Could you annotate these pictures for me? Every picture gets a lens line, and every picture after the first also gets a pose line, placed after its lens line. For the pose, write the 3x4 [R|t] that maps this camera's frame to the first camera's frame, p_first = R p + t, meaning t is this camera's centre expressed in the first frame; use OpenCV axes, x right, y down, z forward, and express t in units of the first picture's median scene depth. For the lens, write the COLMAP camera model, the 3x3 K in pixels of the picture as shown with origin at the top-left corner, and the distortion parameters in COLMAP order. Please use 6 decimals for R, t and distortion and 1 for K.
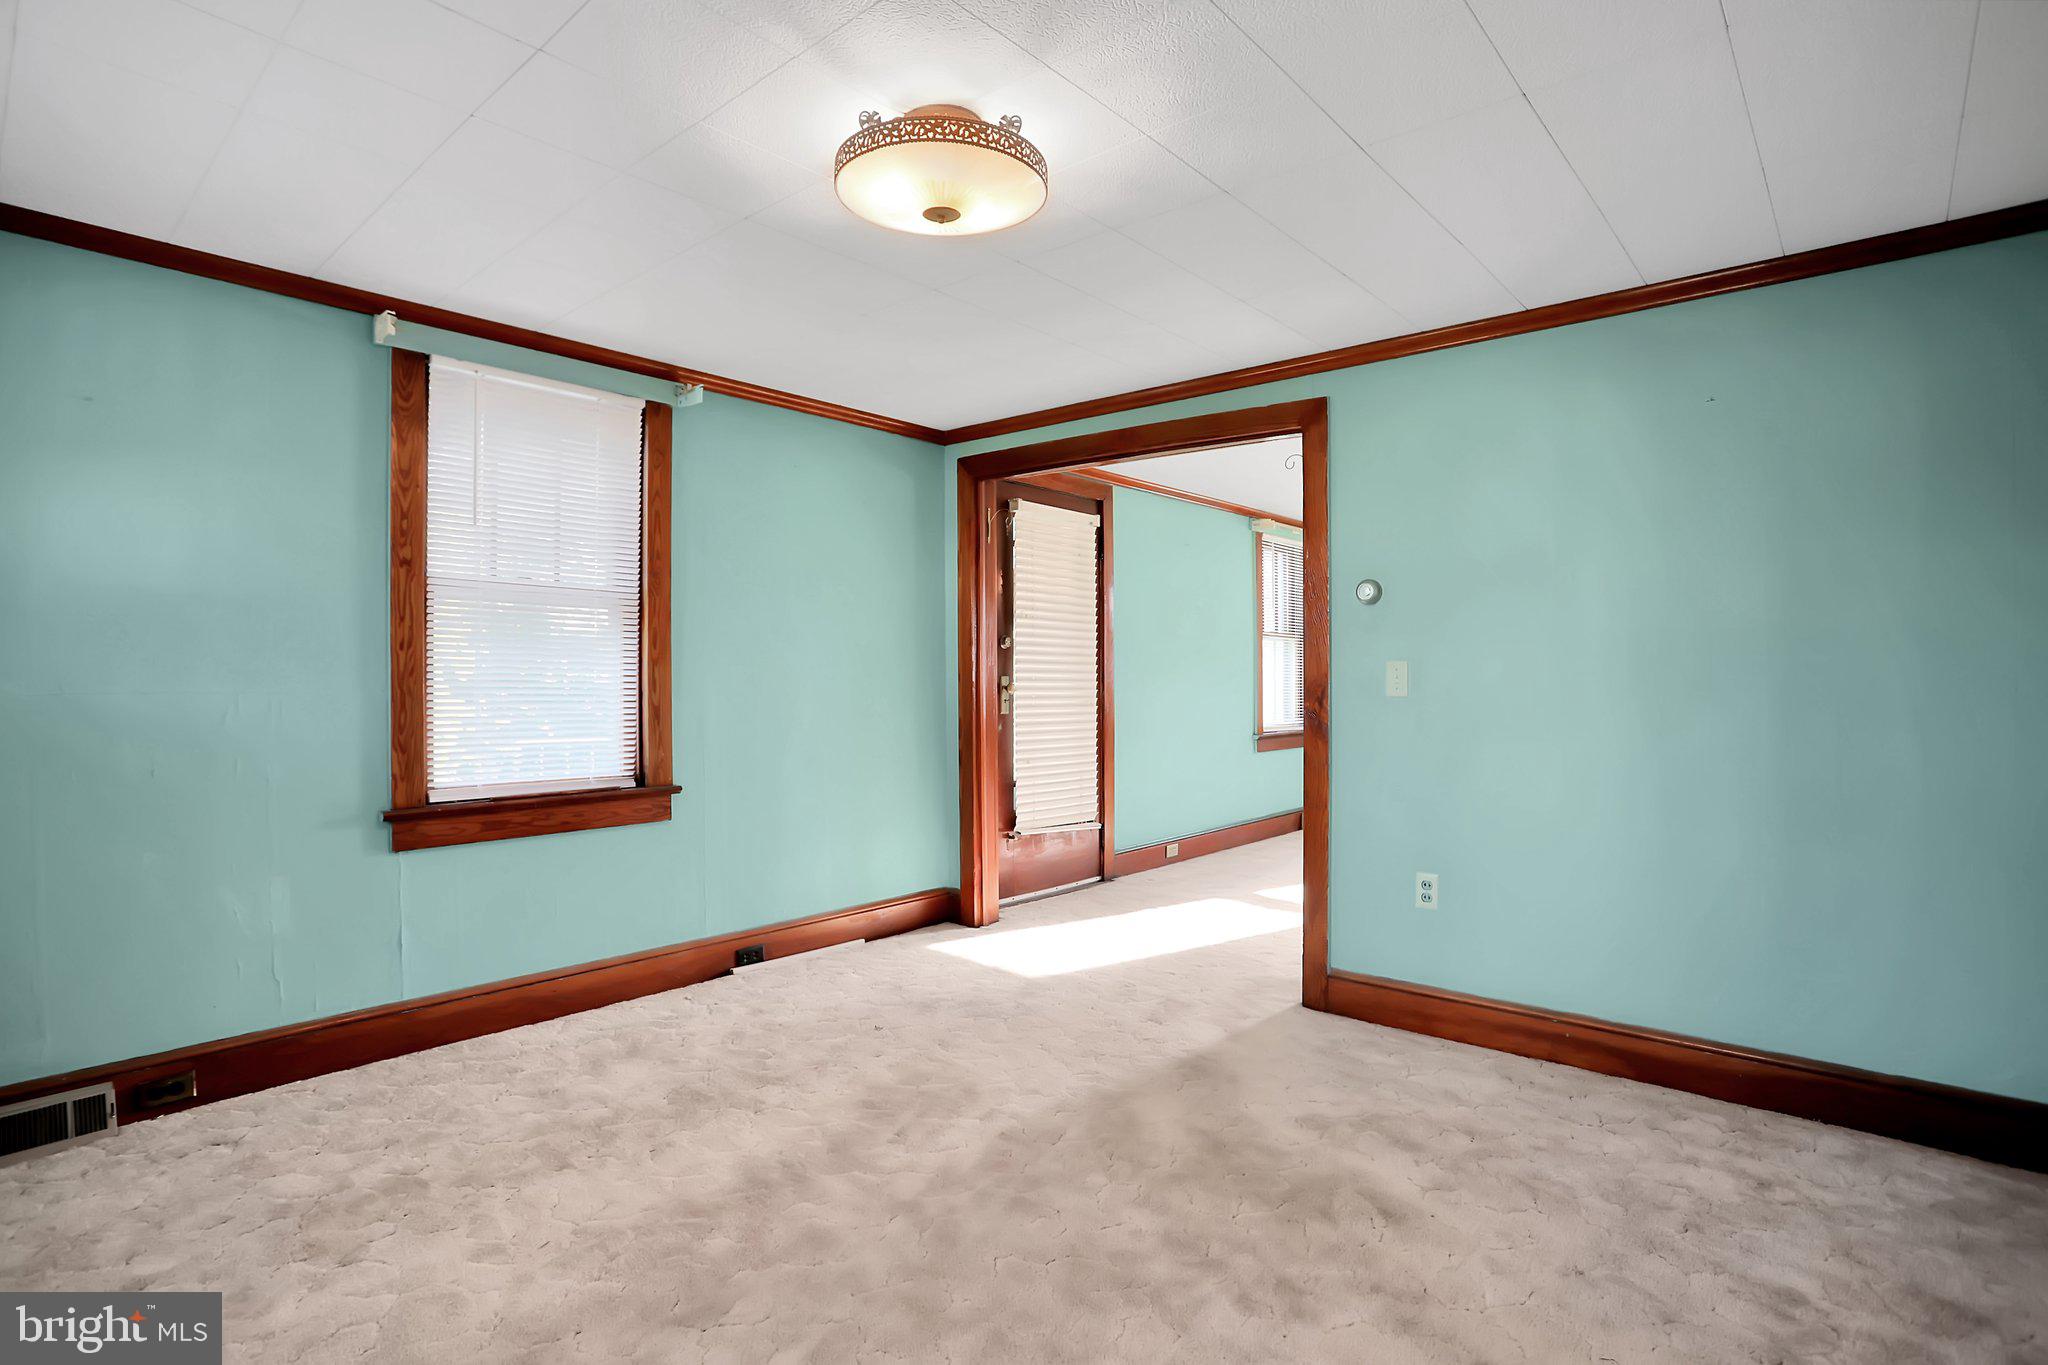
lens RADIAL K [[1029.6, 0, 1020.3], [0, 1029.6, 673.6], [0, 0, 1]] dist [-0.000835, 0.000662]
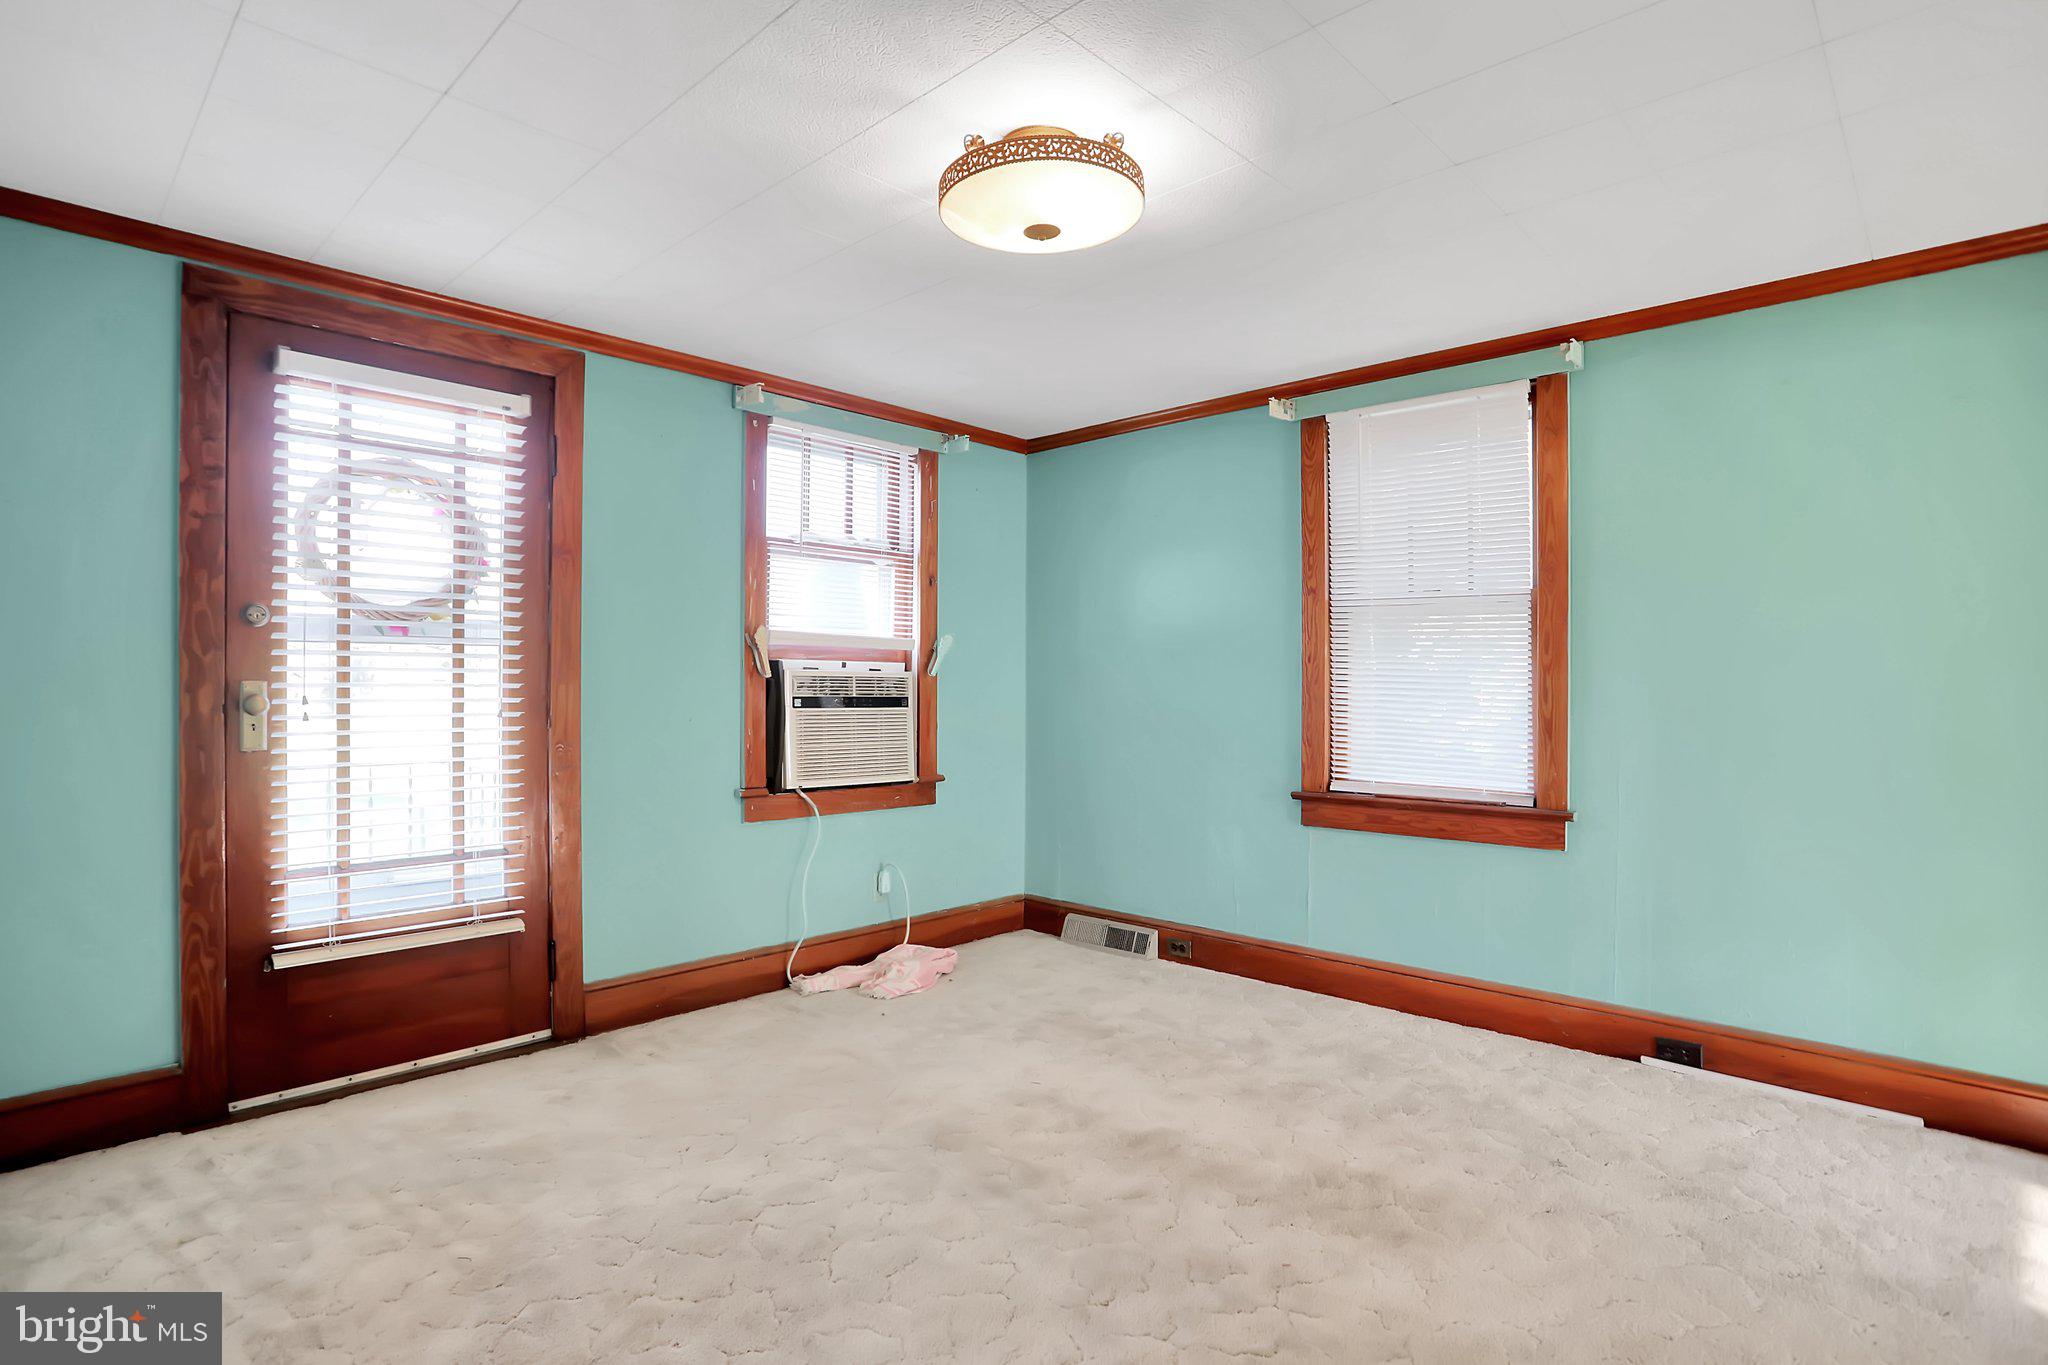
lens RADIAL K [[1045.9, 0, 1026.7], [0, 1045.9, 685.2], [0, 0, 1]] dist [-0.034317, 0.001899]
pose [[-0.032796, 0.000255, -0.999462, 0.640004], [-0.000198, 1.000000, 0.000261, 0.003981], [0.999462, 0.000206, -0.032796, 0.683784]]
